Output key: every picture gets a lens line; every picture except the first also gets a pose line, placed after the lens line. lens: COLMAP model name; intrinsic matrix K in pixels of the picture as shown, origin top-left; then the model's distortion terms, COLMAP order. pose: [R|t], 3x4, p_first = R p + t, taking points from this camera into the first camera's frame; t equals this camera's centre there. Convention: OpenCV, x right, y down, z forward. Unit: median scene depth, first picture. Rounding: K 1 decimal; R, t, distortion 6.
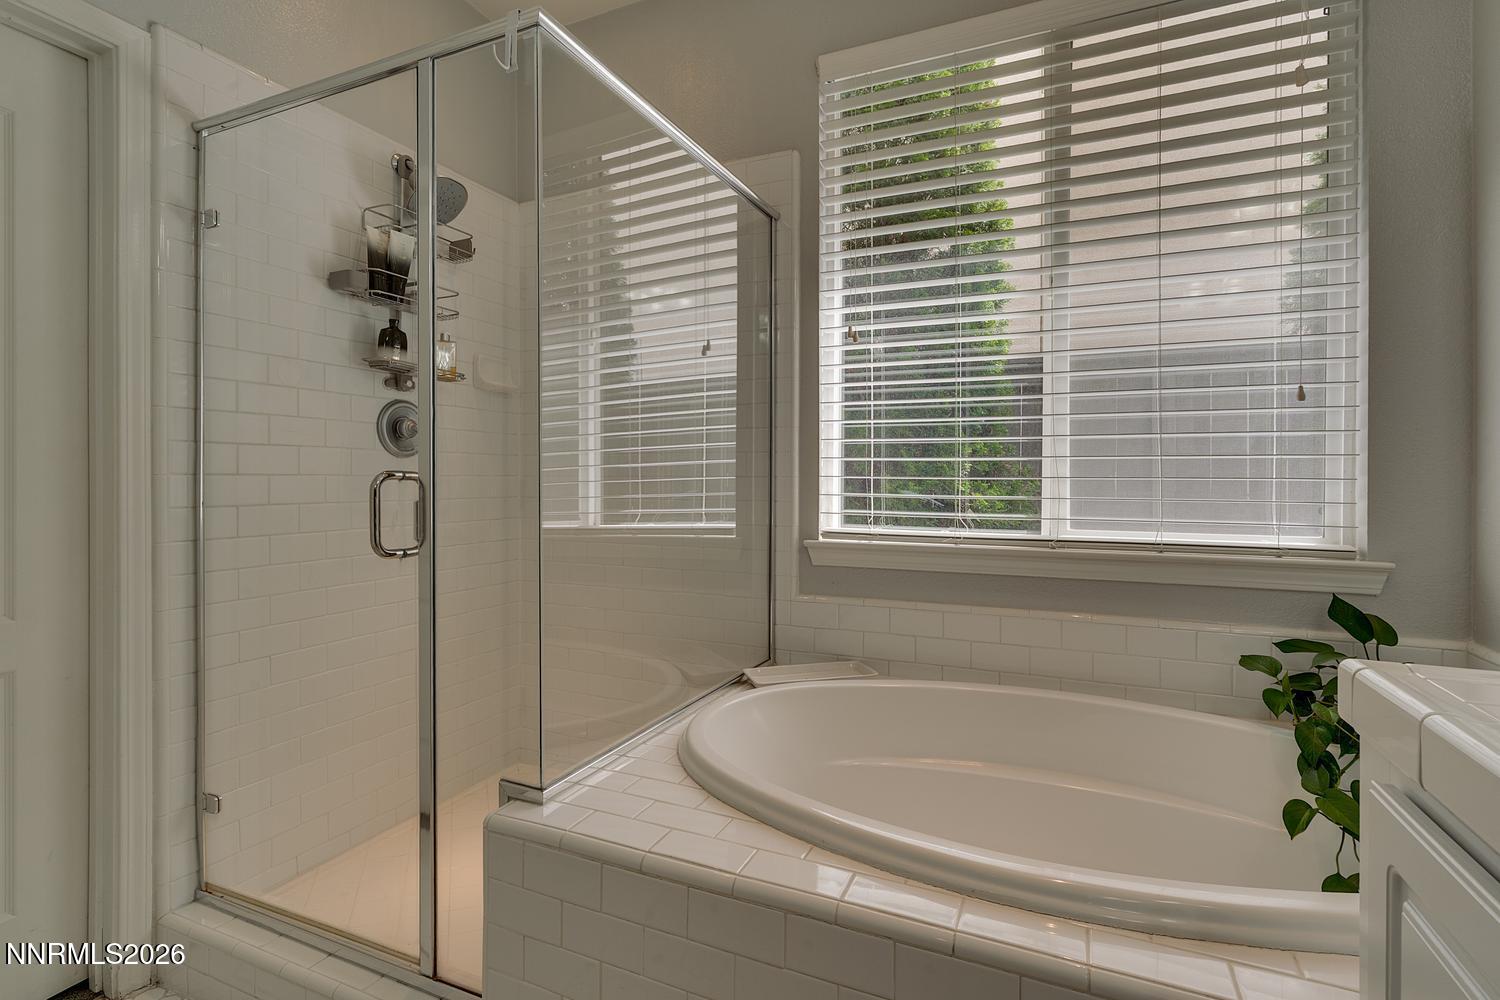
lens RADIAL K [[723.7, 0, 748.4], [0, 723.7, 485.2], [0, 0, 1]] dist [-0.000603, 0.001937]
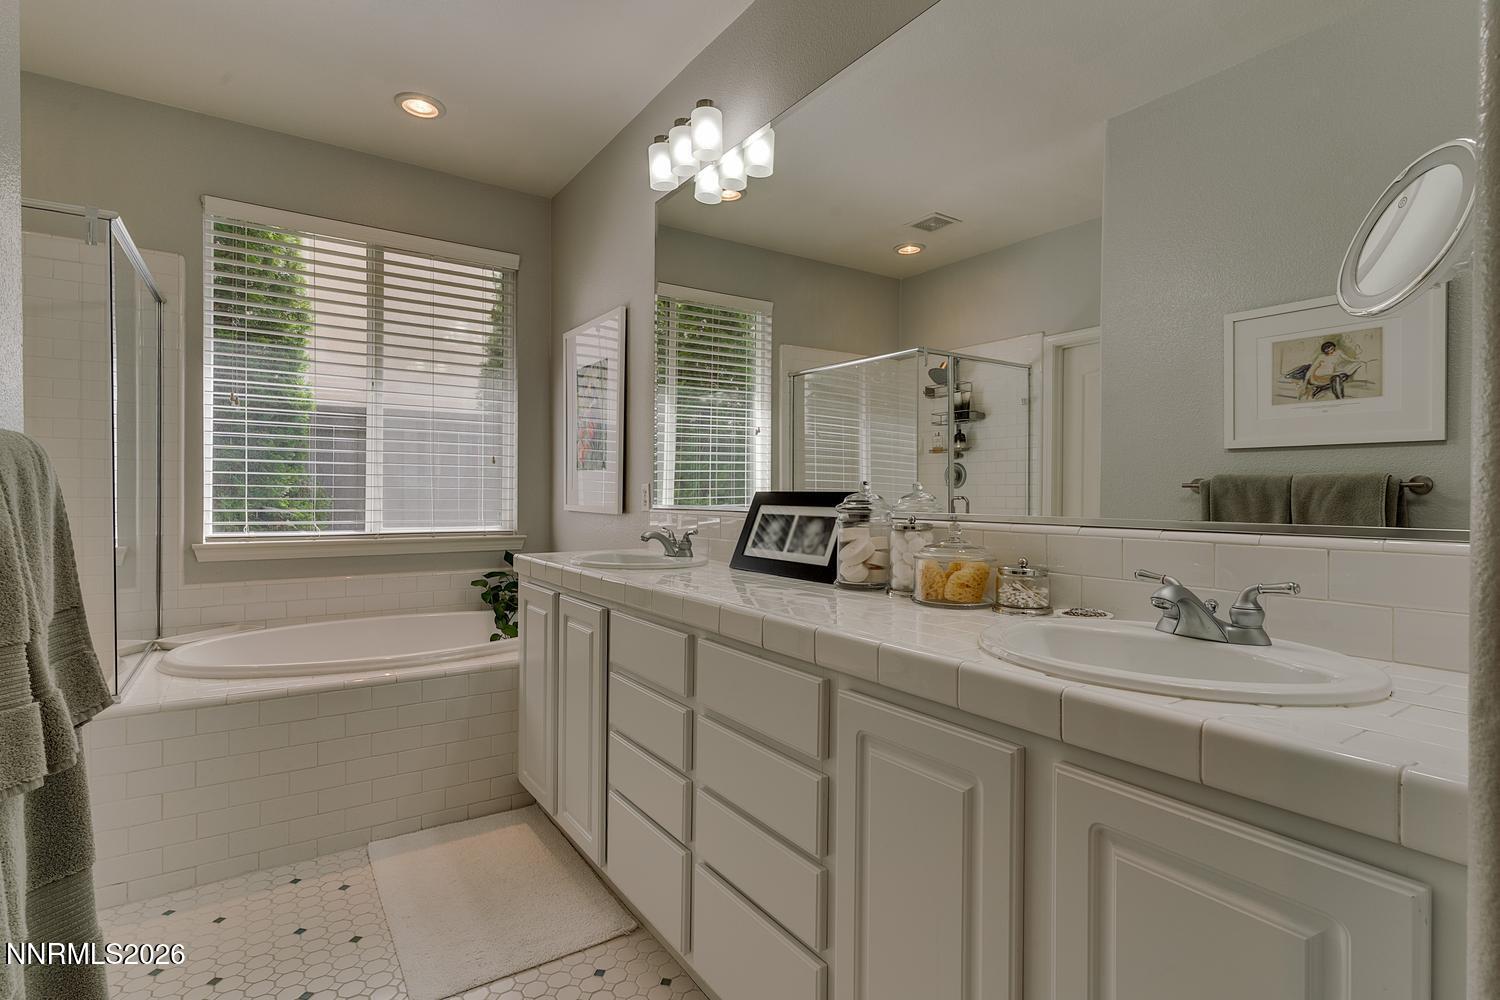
lens RADIAL K [[723.7, 0, 747.9], [0, 723.7, 498.6], [0, 0, 1]] dist [-0.000603, 0.001937]
pose [[0.519342, -0.001032, 0.854566, -0.600101], [0.005099, 0.999985, -0.001891, -0.002416], [-0.854551, 0.005339, 0.519340, -0.674855]]
